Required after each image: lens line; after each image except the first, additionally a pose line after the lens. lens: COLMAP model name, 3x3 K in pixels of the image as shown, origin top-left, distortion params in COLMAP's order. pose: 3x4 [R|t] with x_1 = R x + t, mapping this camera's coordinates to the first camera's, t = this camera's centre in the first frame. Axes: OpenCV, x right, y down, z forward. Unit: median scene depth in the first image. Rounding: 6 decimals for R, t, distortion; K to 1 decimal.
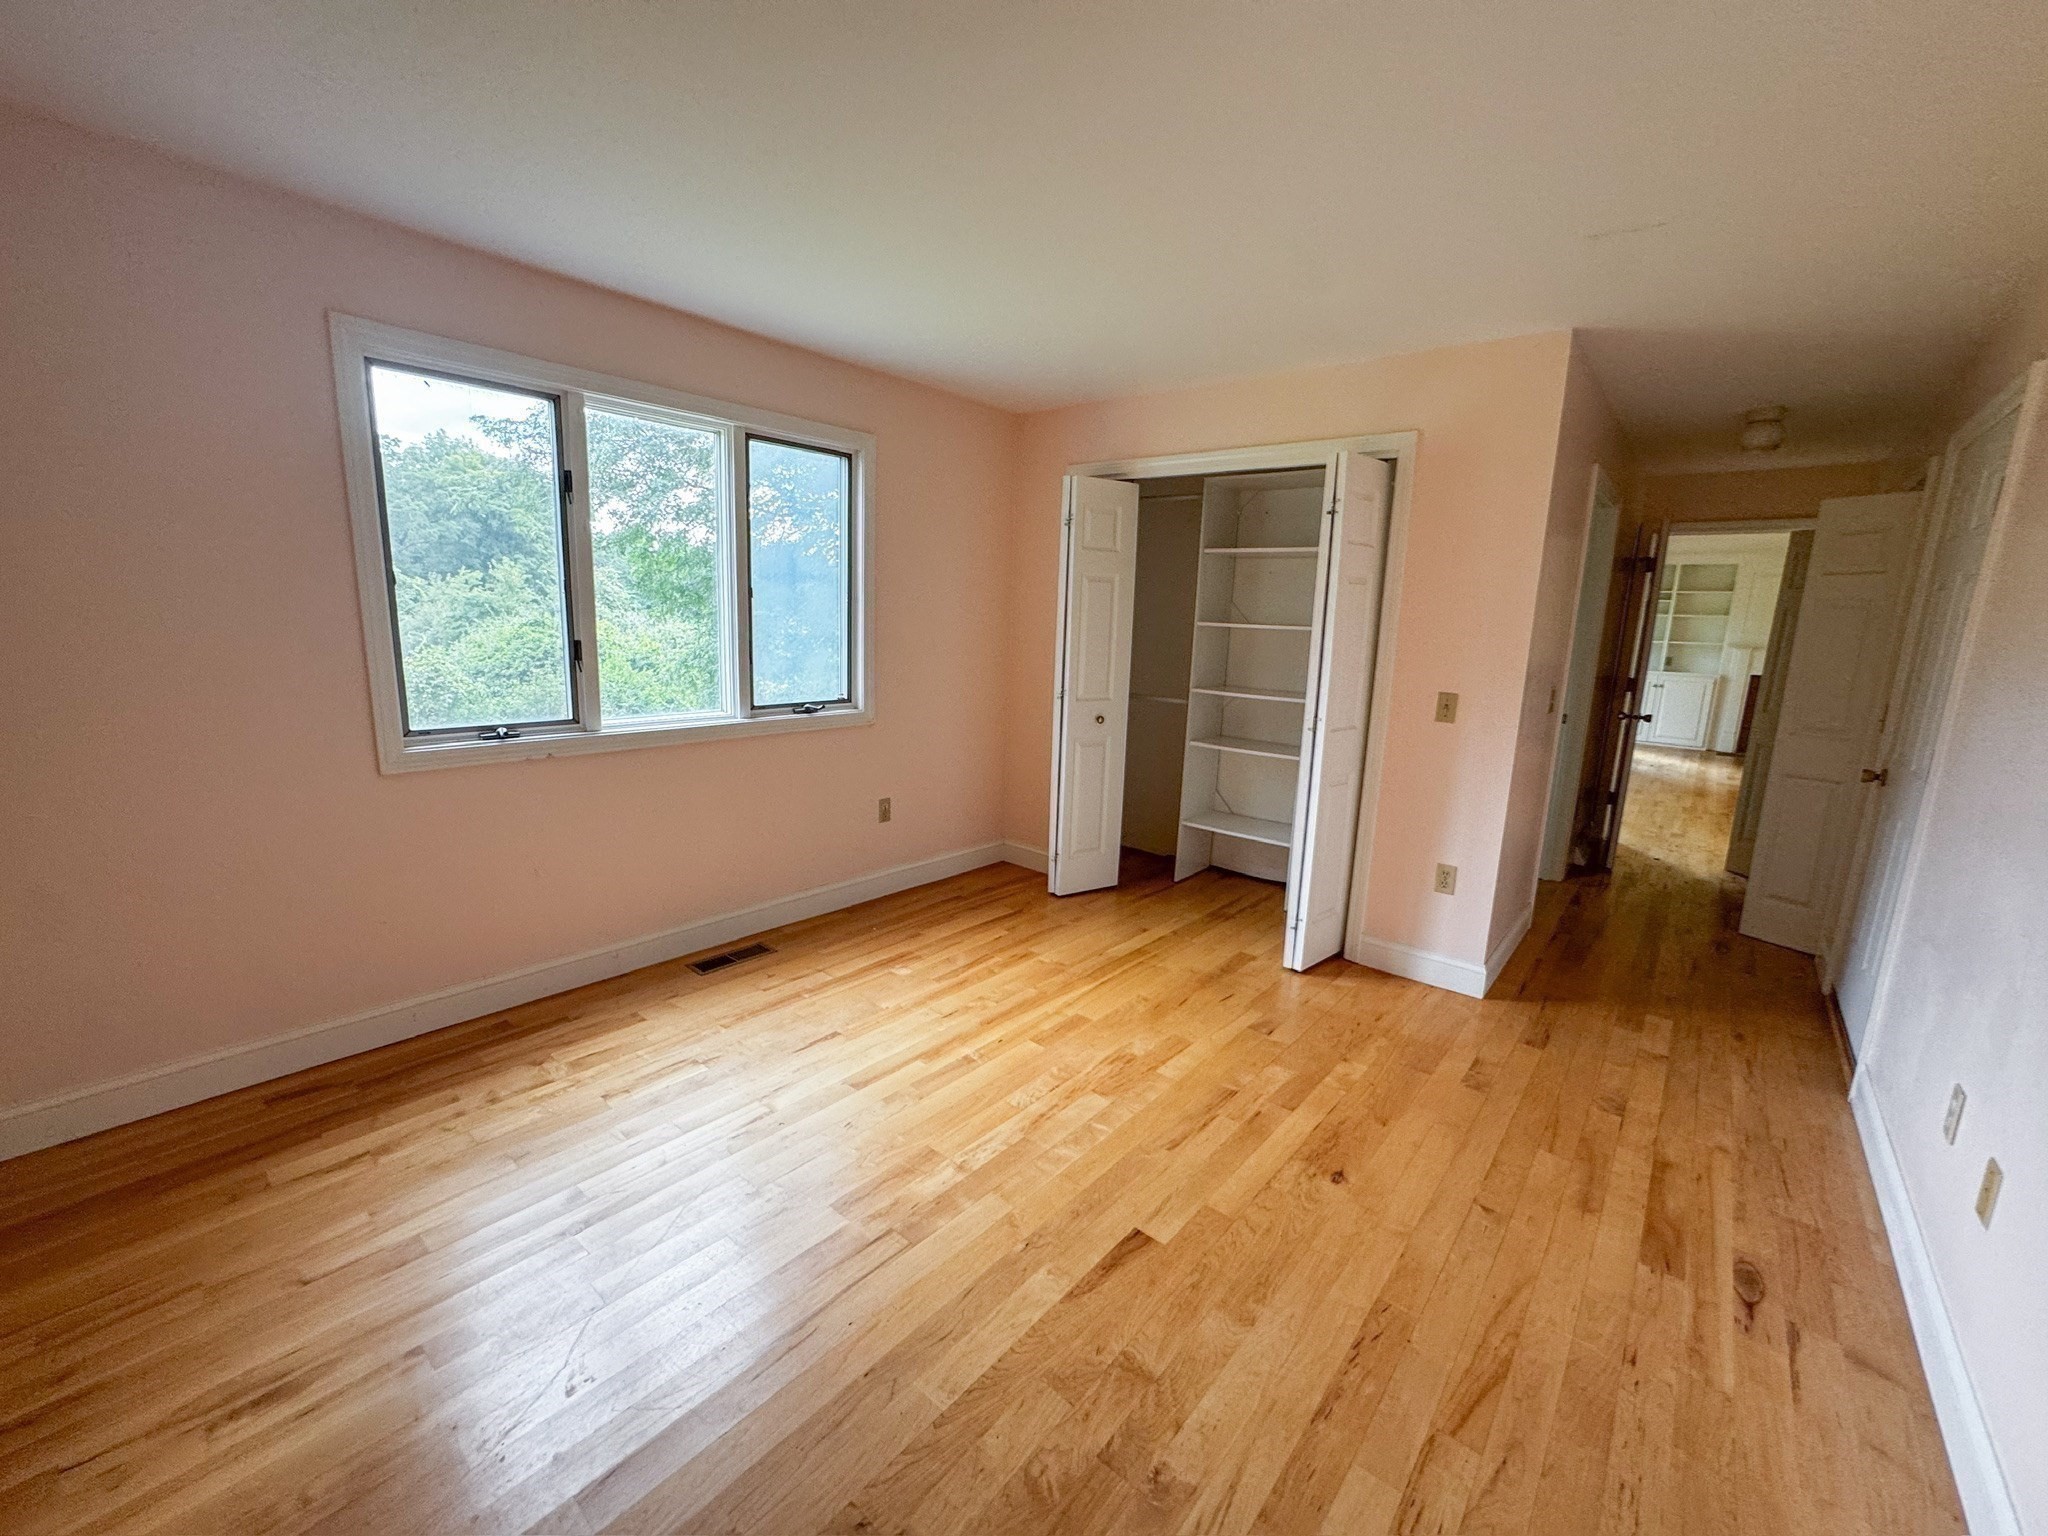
lens RADIAL K [[822.7, 0, 1021.6], [0, 822.7, 767.7], [0, 0, 1]] dist [0.000700, 0.000182]
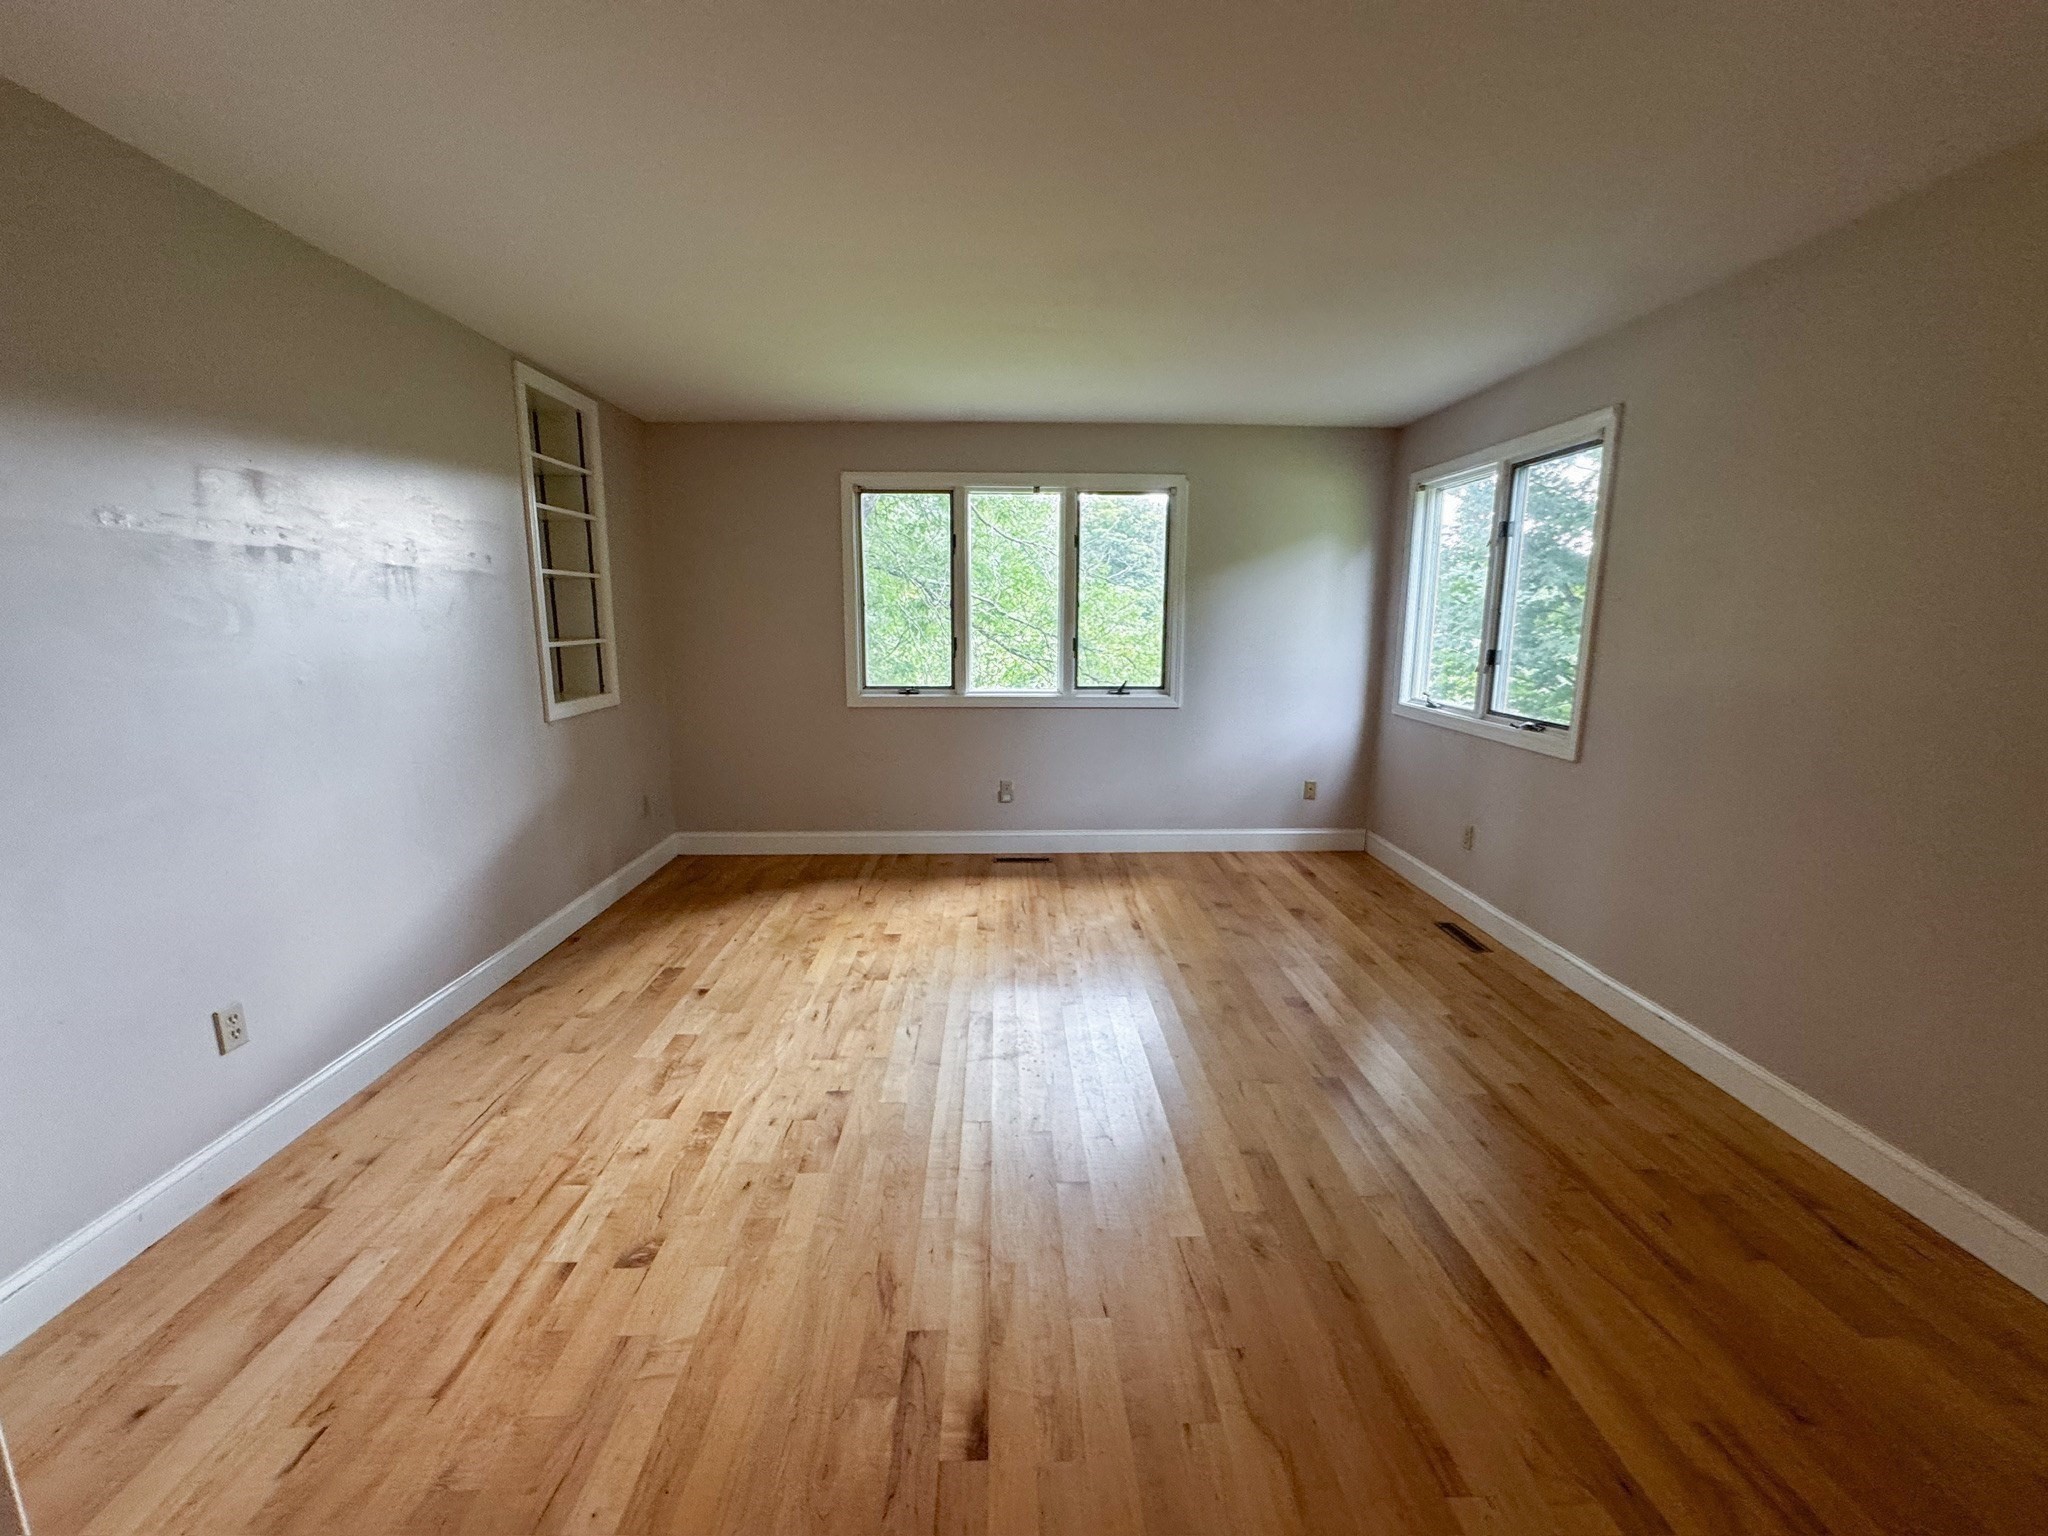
lens RADIAL K [[822.7, 0, 1024.5], [0, 822.7, 765.4], [0, 0, 1]] dist [0.000700, 0.000182]
pose [[0.676926, 0.090917, -0.730414, 0.739445], [-0.113736, 0.993344, 0.018237, 0.048470], [0.727210, 0.070729, 0.682761, 0.014480]]
